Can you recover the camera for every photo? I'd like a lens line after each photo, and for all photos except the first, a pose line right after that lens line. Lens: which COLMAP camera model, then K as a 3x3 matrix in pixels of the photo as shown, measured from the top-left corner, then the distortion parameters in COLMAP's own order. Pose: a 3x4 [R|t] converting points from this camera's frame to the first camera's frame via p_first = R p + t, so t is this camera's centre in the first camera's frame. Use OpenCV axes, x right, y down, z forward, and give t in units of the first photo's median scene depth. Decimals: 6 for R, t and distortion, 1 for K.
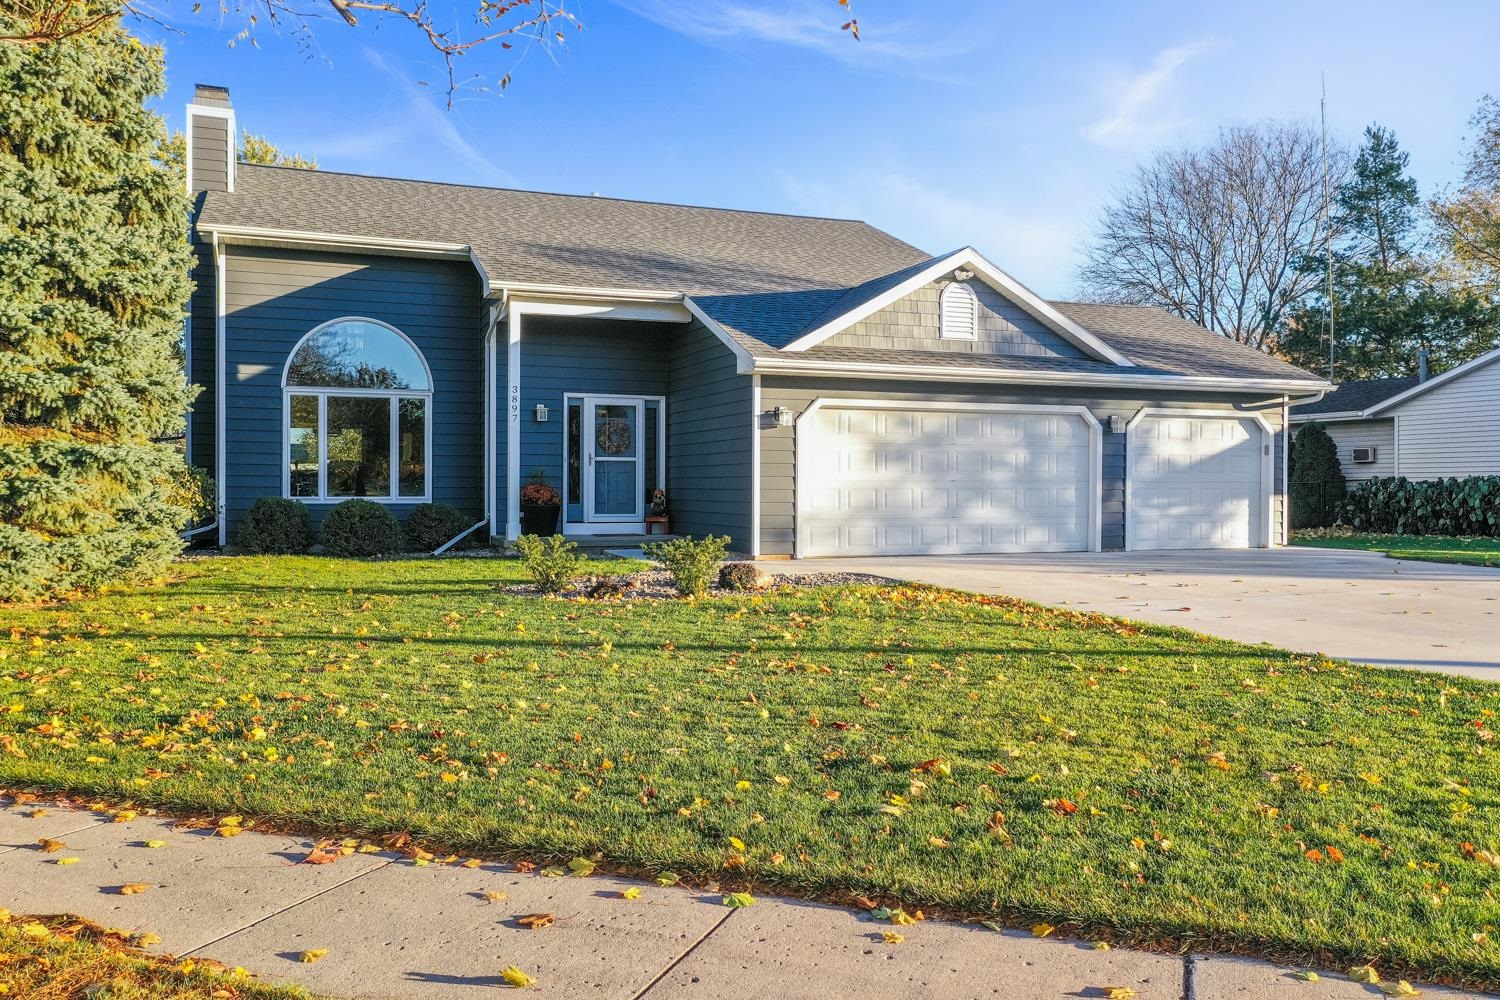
lens RADIAL K [[1210.2, 0, 750.2], [0, 1210.2, 501.0], [0, 0, 1]] dist [0.022558, 0.004455]
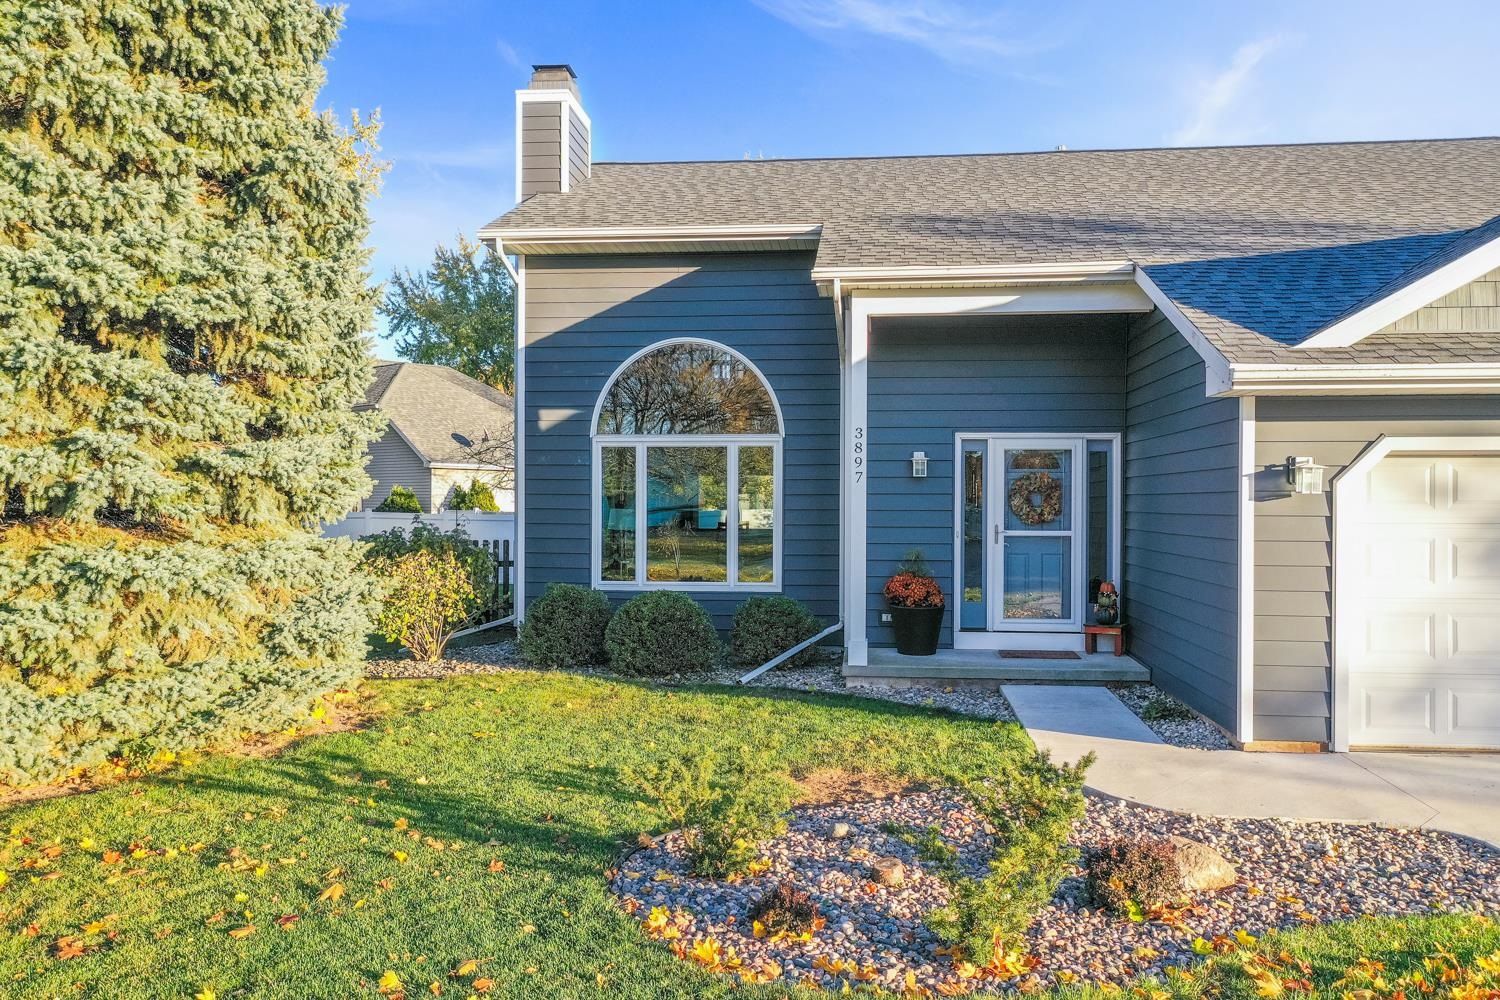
lens RADIAL K [[1210.2, 0, 750.2], [0, 1210.2, 501.0], [0, 0, 1]] dist [0.022558, 0.004455]
pose [[0.893226, -0.001890, -0.449603, 0.043006], [-0.005297, 0.999878, -0.014727, -0.043501], [0.449576, 0.015536, 0.893107, 0.375403]]
